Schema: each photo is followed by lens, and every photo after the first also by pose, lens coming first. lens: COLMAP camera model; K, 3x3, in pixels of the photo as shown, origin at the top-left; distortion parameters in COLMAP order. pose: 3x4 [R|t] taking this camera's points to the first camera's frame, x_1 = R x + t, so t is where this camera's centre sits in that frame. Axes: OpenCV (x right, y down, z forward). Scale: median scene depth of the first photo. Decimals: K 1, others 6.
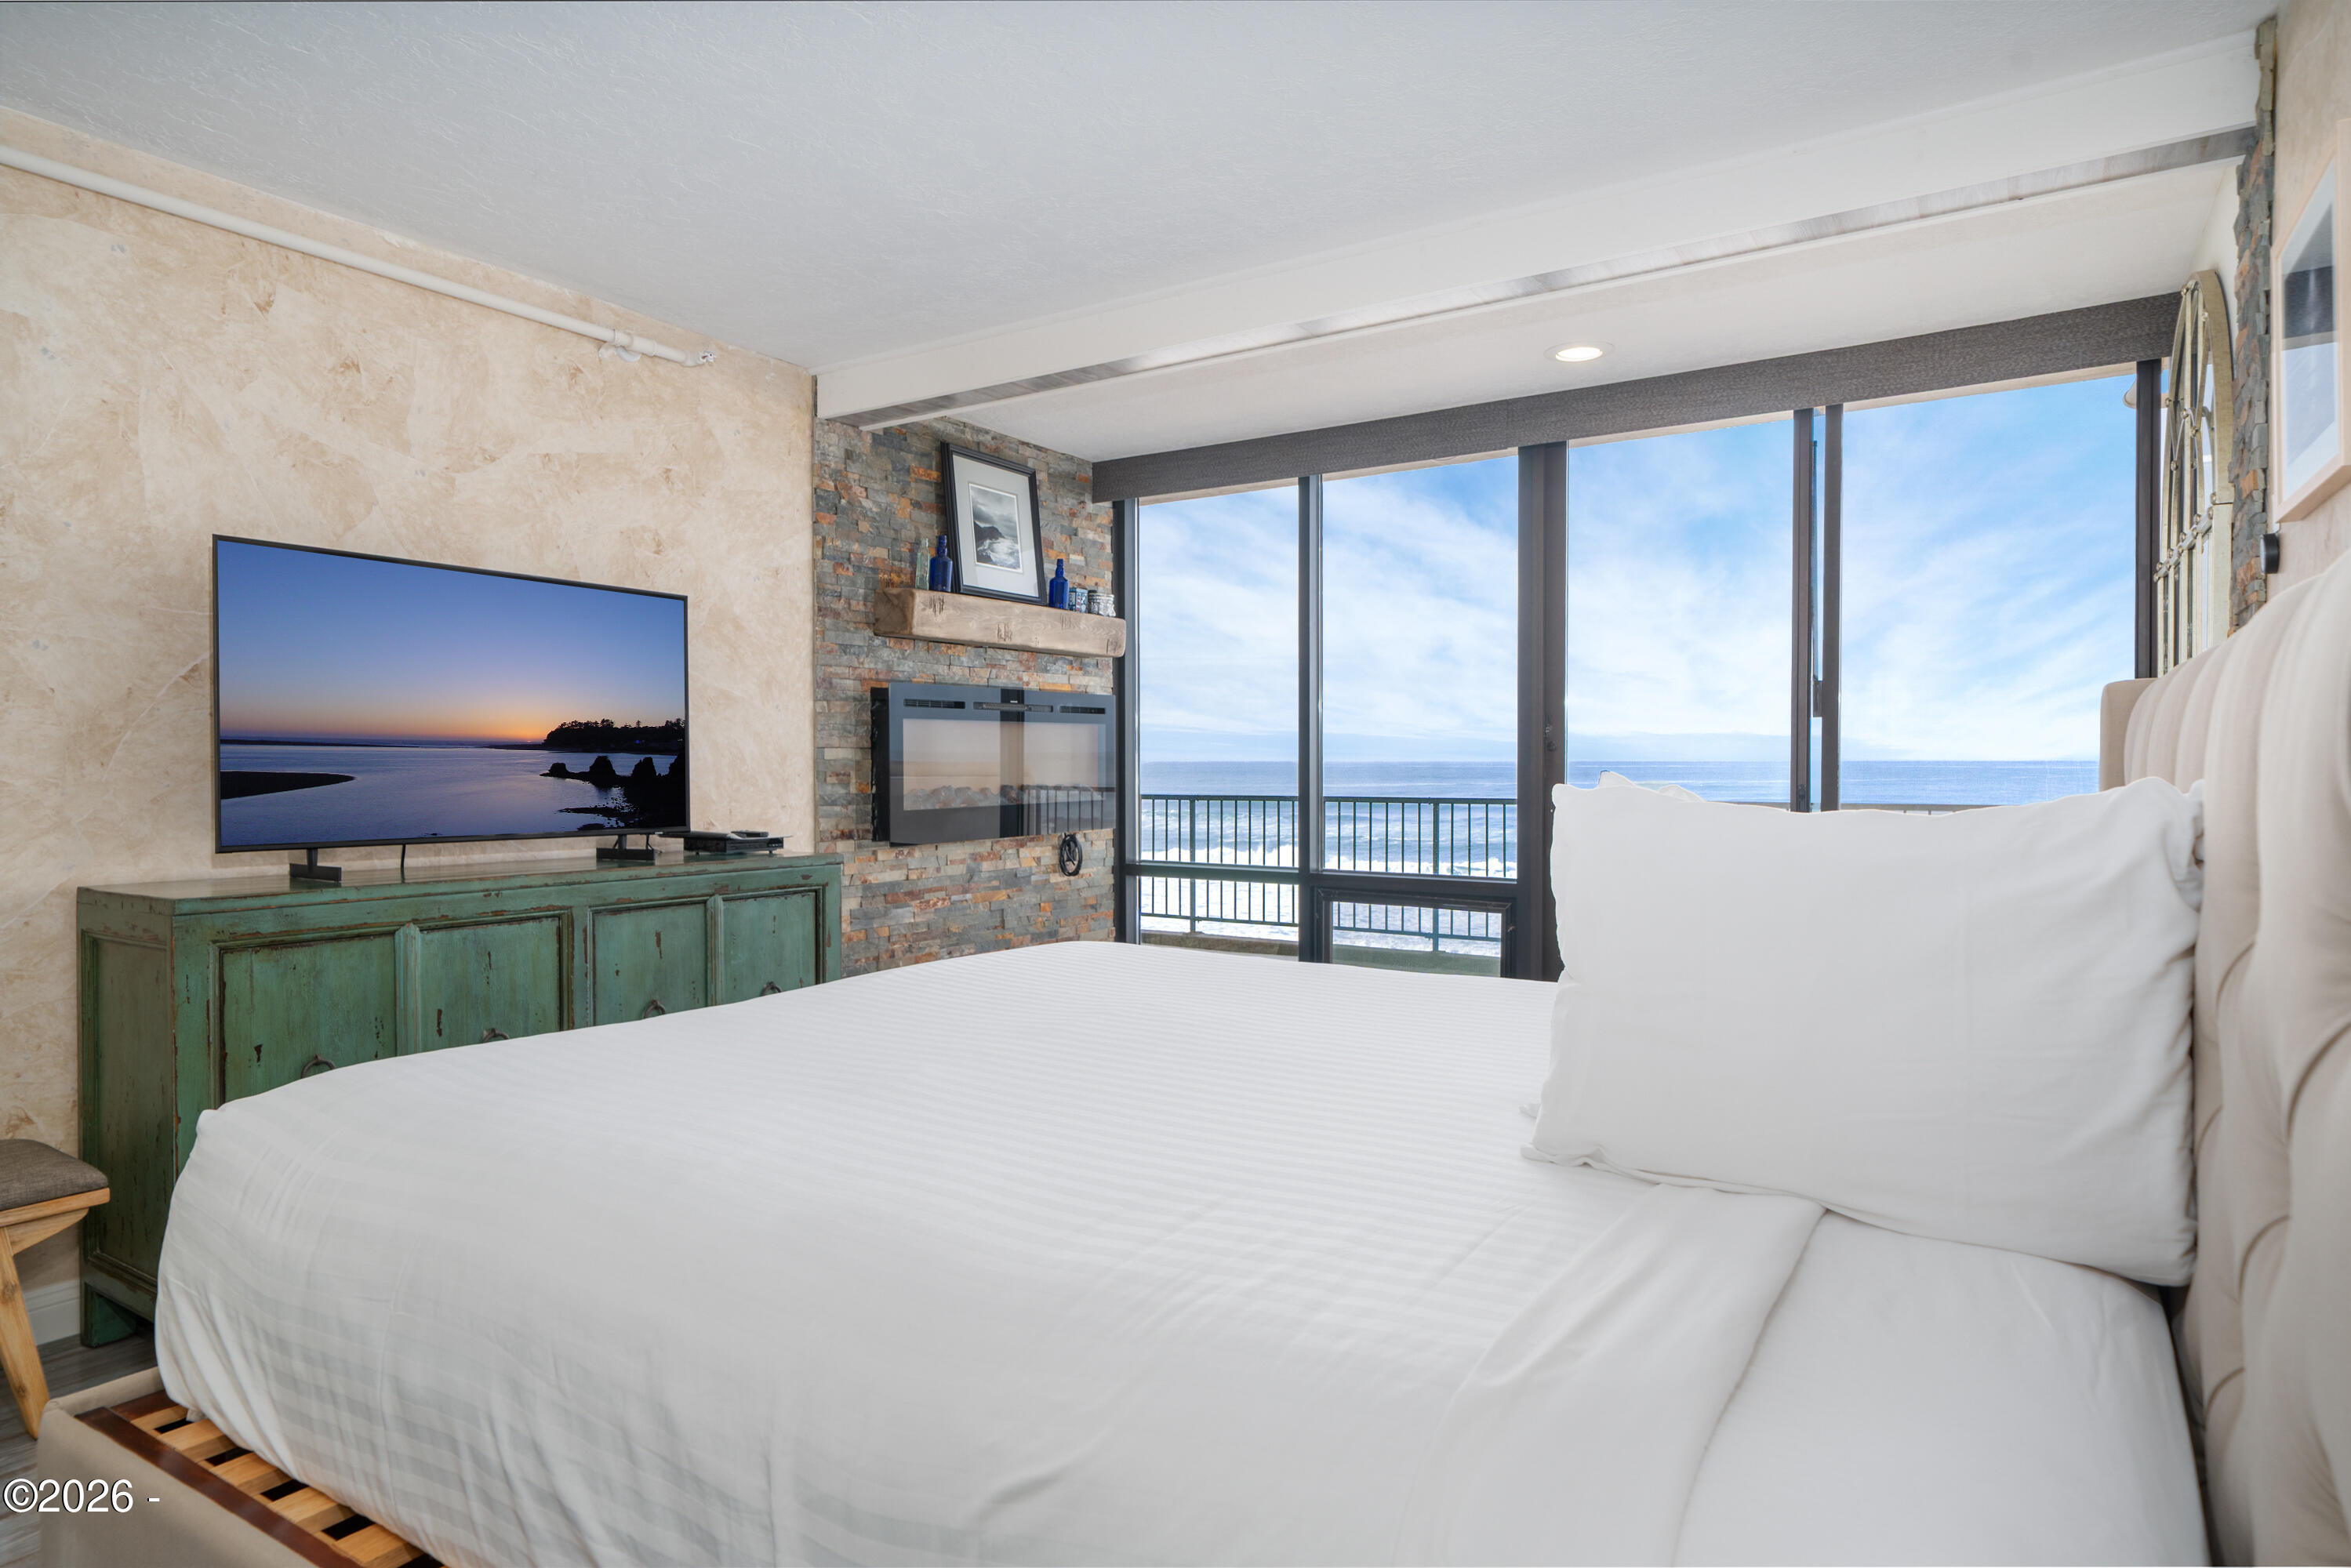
lens RADIAL K [[1407.9, 0, 1175.5], [0, 1407.9, 778.9], [0, 0, 1]] dist [0.001211, 0.000072]
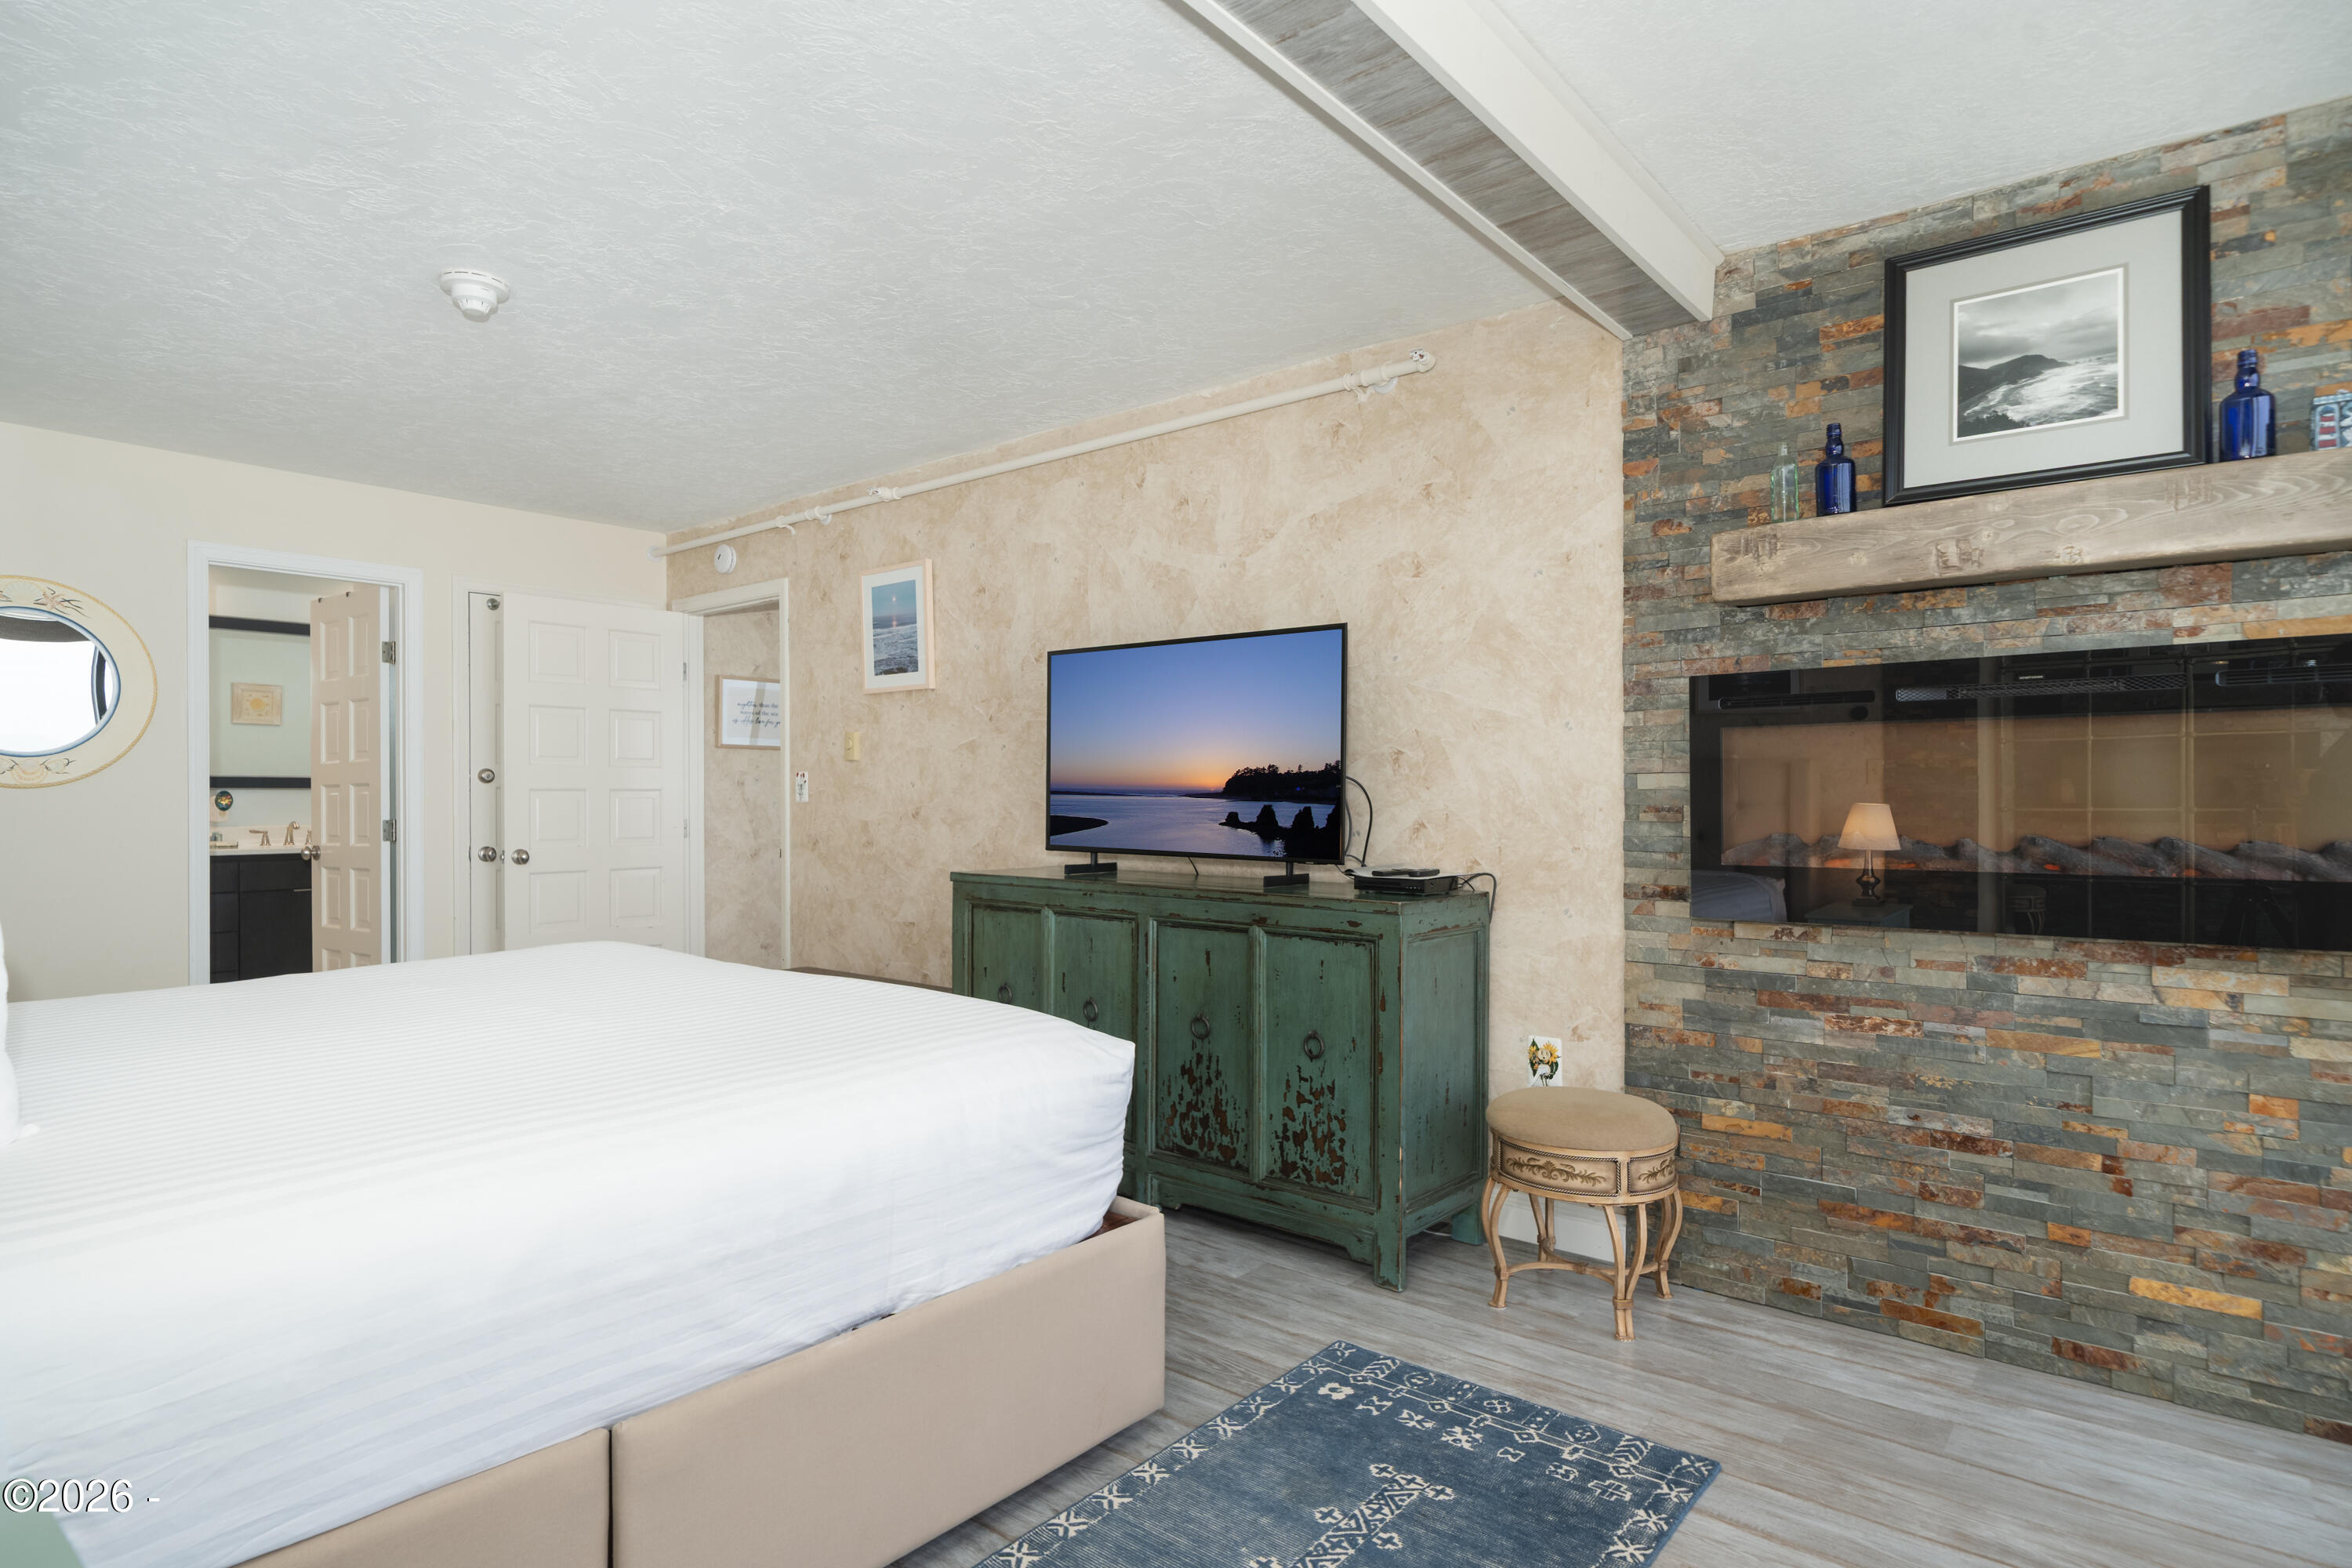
lens RADIAL K [[1231.2, 0, 1183.3], [0, 1231.2, 795.9], [0, 0, 1]] dist [0.002836, 0.001129]
pose [[-0.135038, 0.001007, -0.990840, 0.461863], [-0.012544, 0.999918, 0.002725, -0.009590], [0.990761, 0.012797, -0.135014, 0.904206]]
